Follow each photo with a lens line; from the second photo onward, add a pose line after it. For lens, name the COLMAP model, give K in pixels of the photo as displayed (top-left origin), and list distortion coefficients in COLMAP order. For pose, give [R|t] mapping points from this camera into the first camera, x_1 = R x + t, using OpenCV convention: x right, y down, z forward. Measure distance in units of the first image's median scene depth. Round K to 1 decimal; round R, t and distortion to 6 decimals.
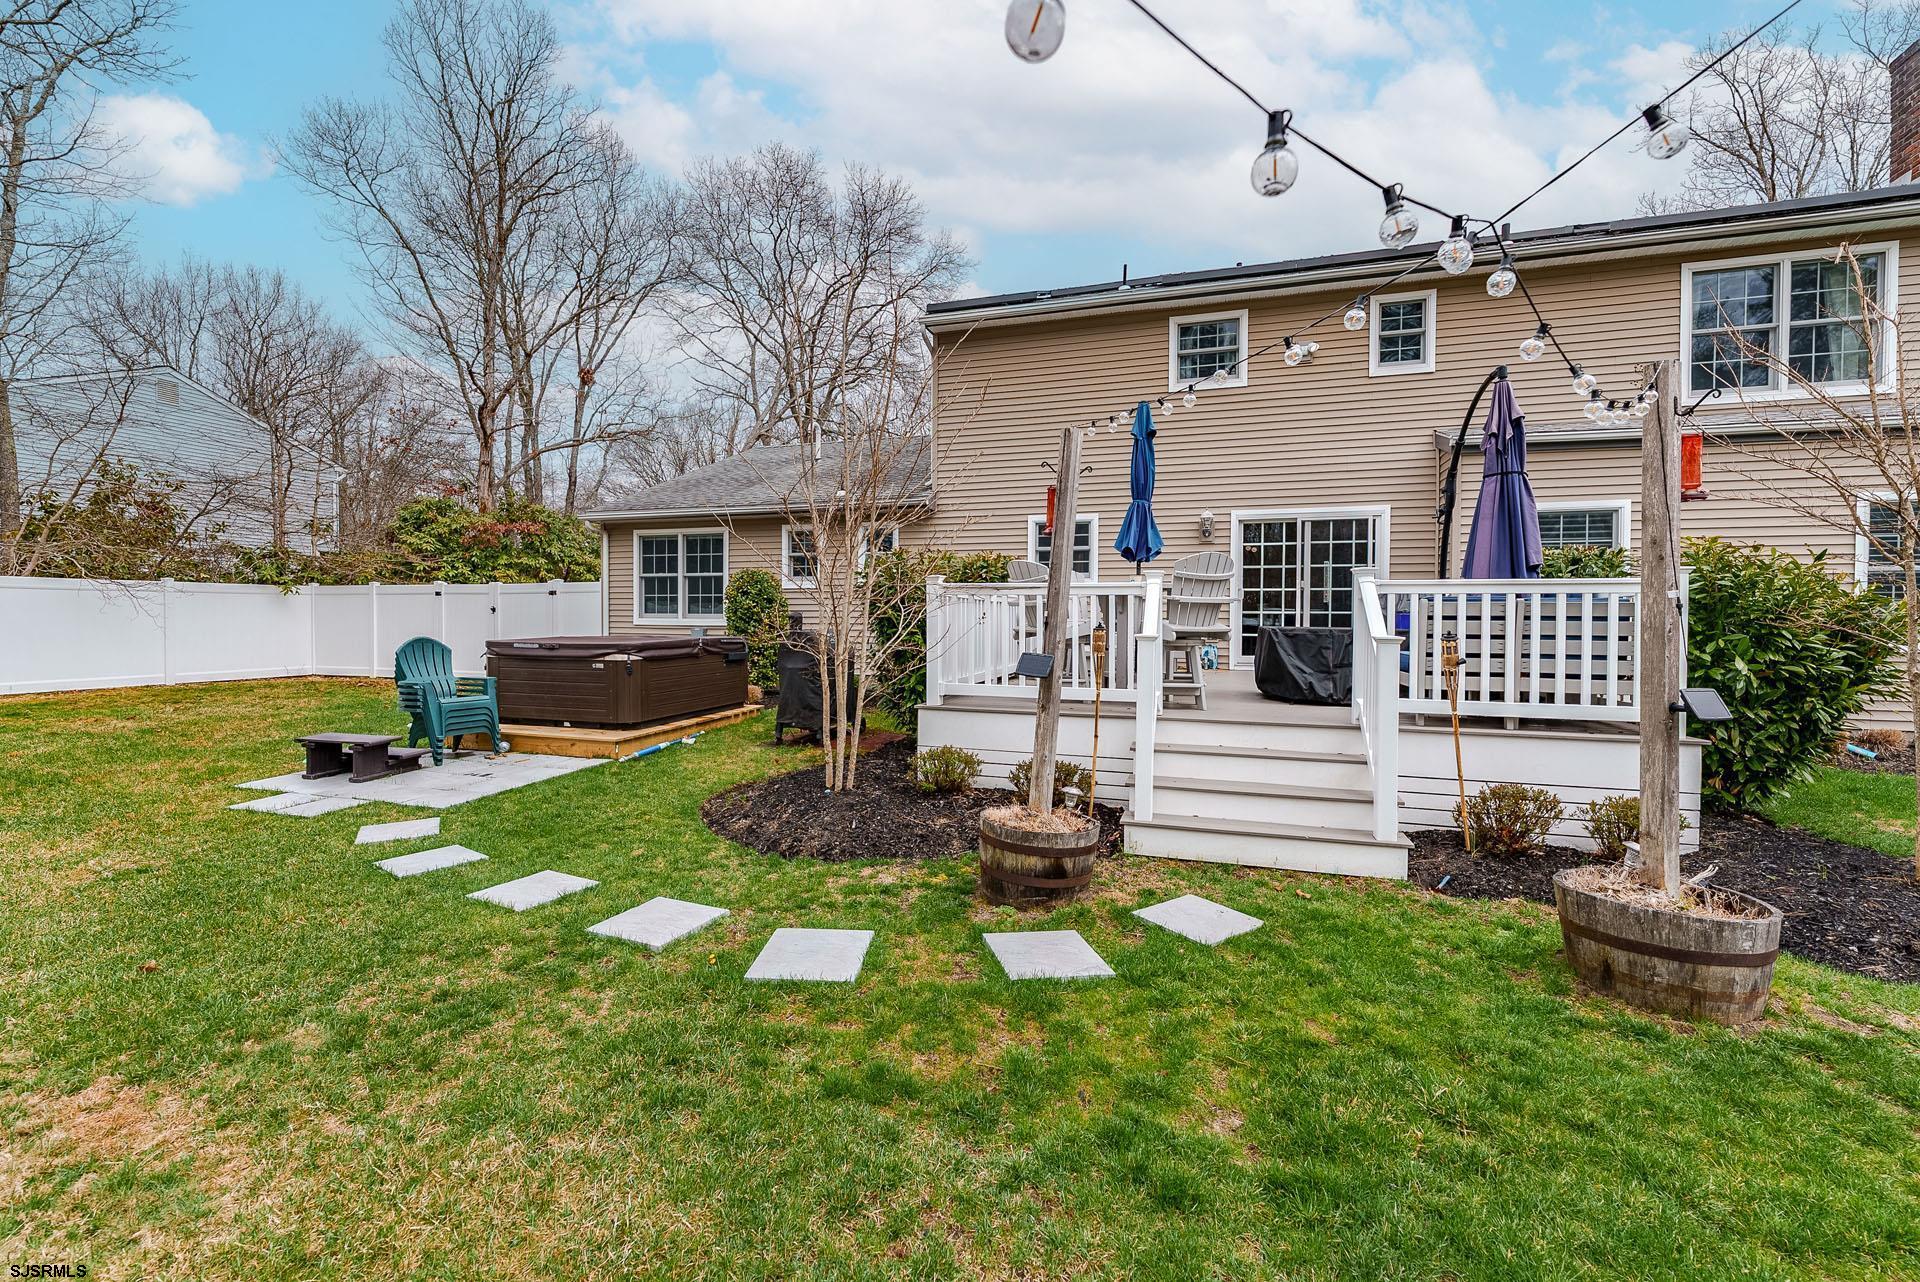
lens RADIAL K [[791.6, 0, 952.3], [0, 791.6, 631.9], [0, 0, 1]] dist [-0.001327, -0.000234]
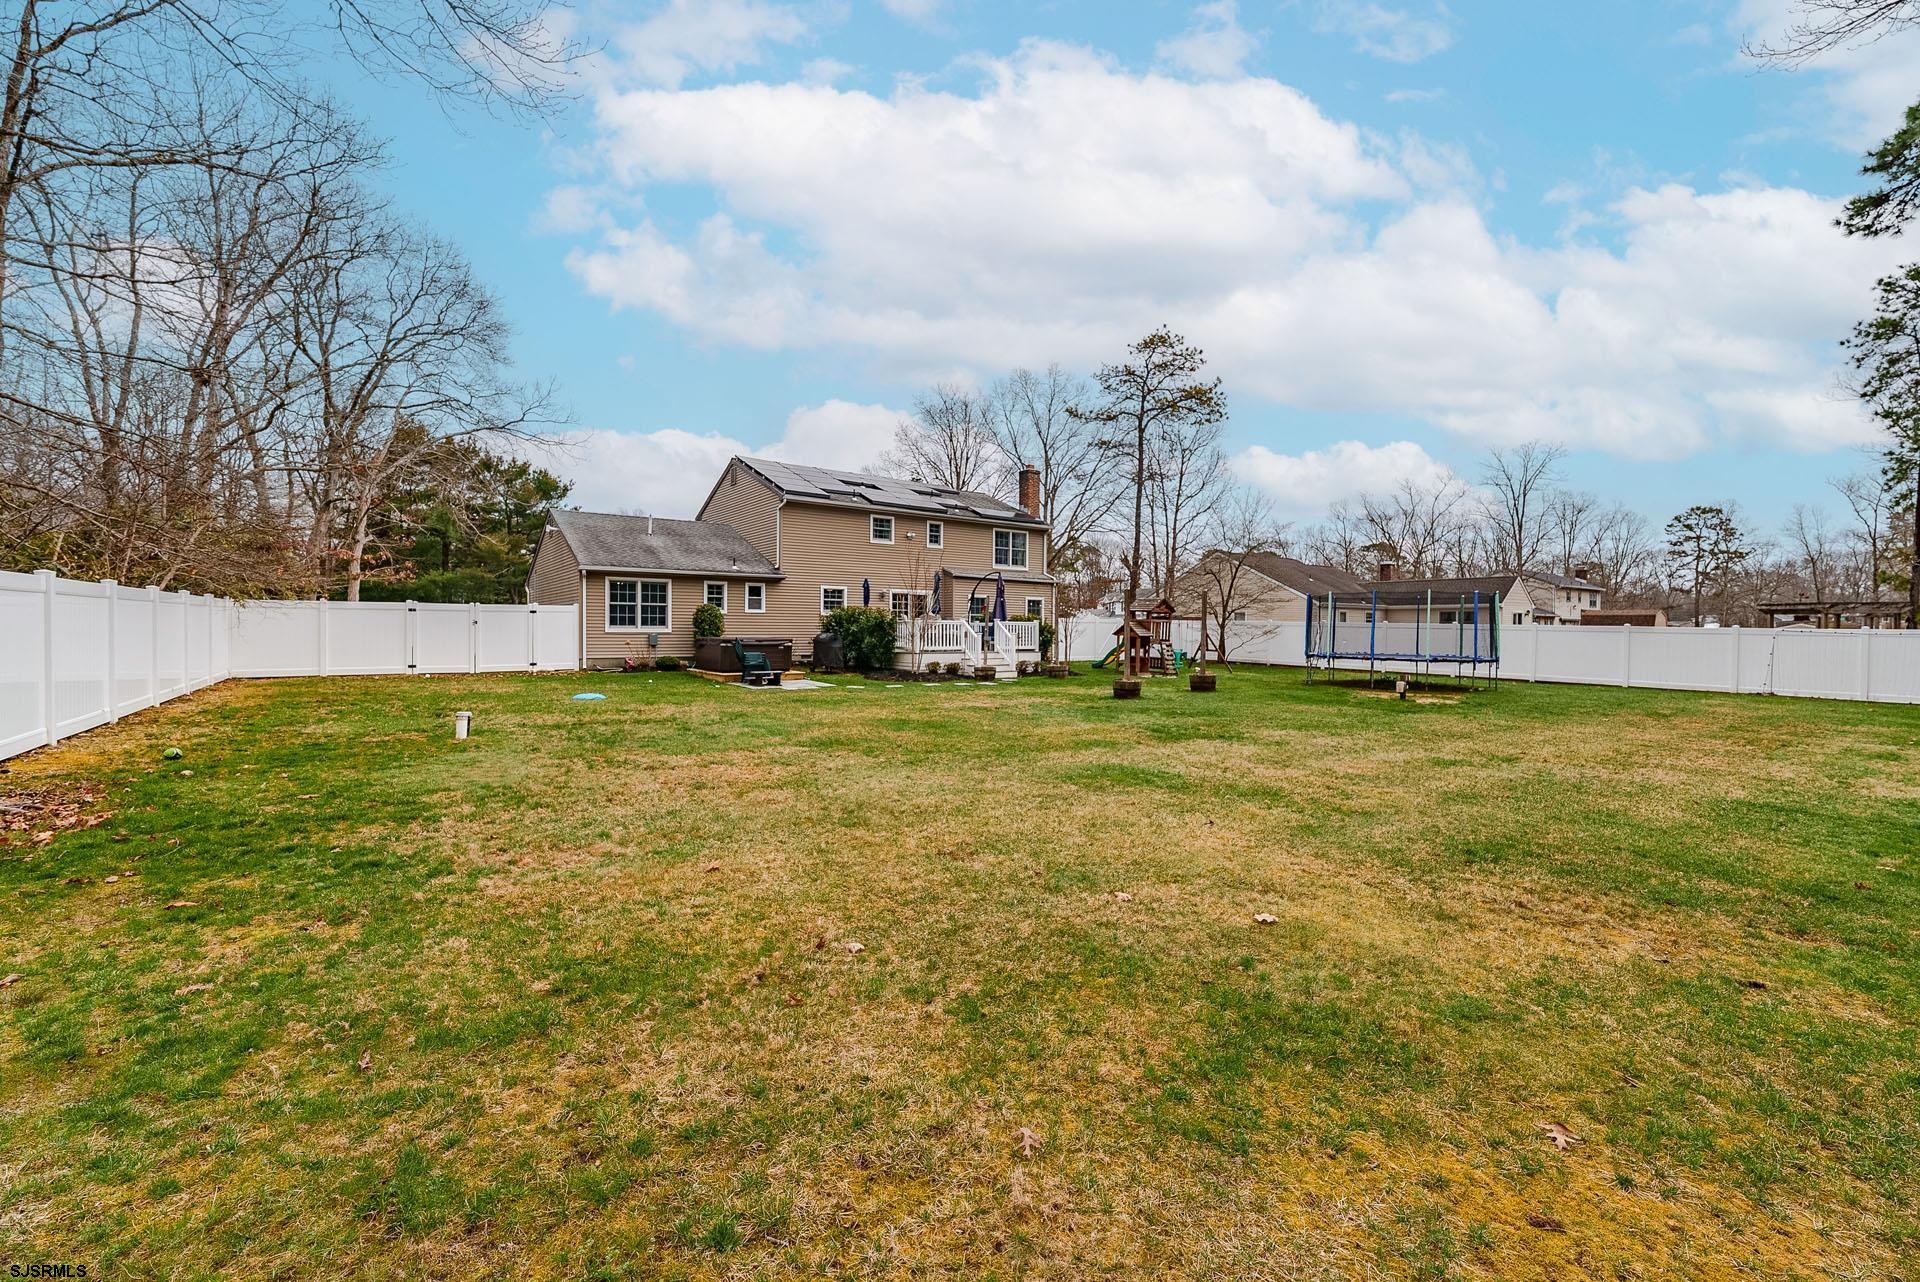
lens RADIAL K [[791.6, 0, 952.3], [0, 791.6, 631.9], [0, 0, 1]] dist [-0.001327, -0.000234]
pose [[0.580945, -0.000486, 0.813943, -1.717084], [0.011143, 0.999911, -0.007356, 0.013823], [-0.813866, 0.013343, 0.580899, -0.742568]]
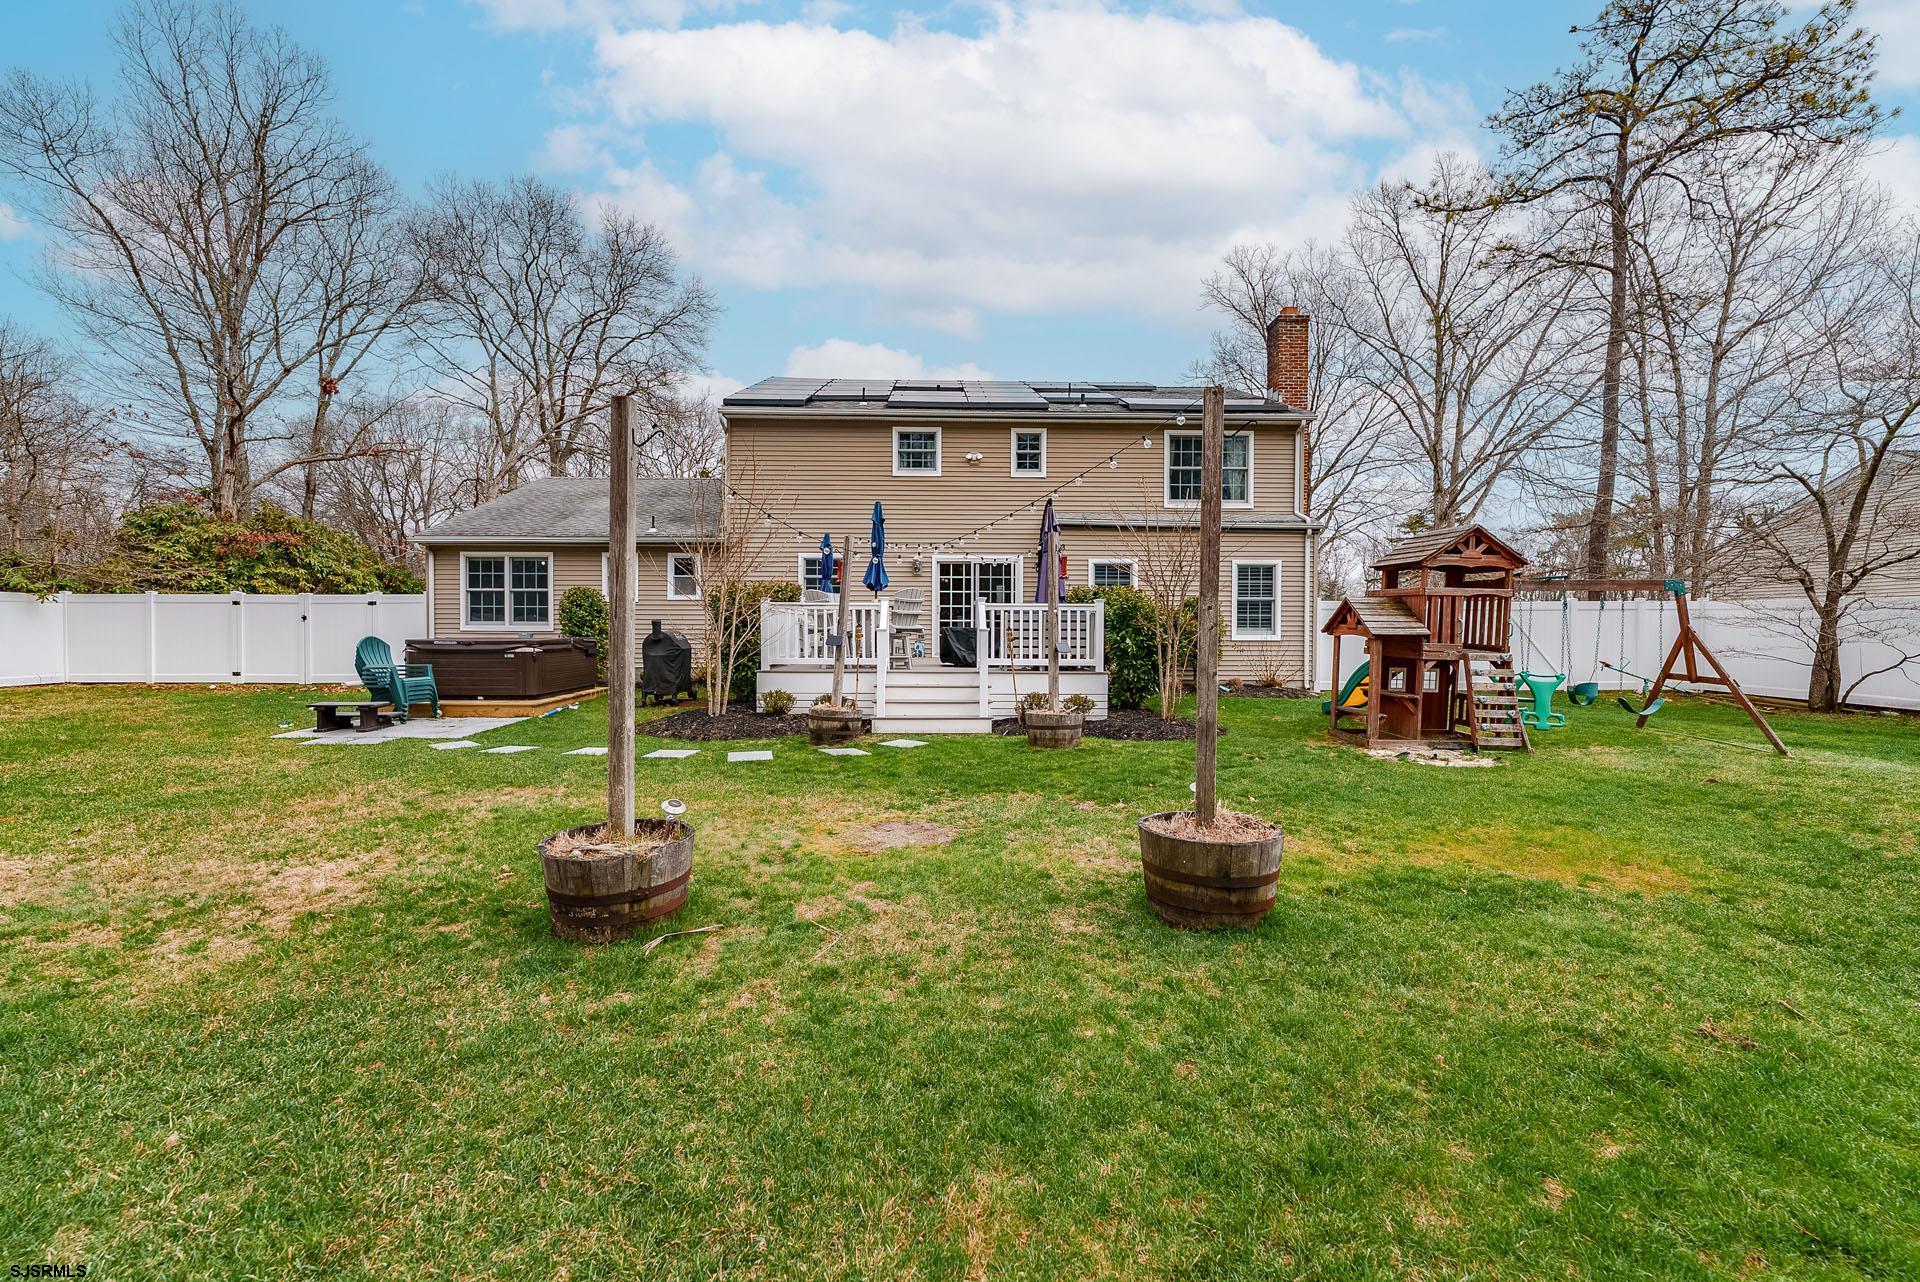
lens RADIAL K [[791.6, 0, 952.3], [0, 791.6, 631.9], [0, 0, 1]] dist [-0.001327, -0.000234]
pose [[0.943668, -0.002390, 0.330885, -0.123685], [0.007732, 0.999860, -0.014829, 0.020321], [-0.330803, 0.016553, 0.943555, -0.473315]]
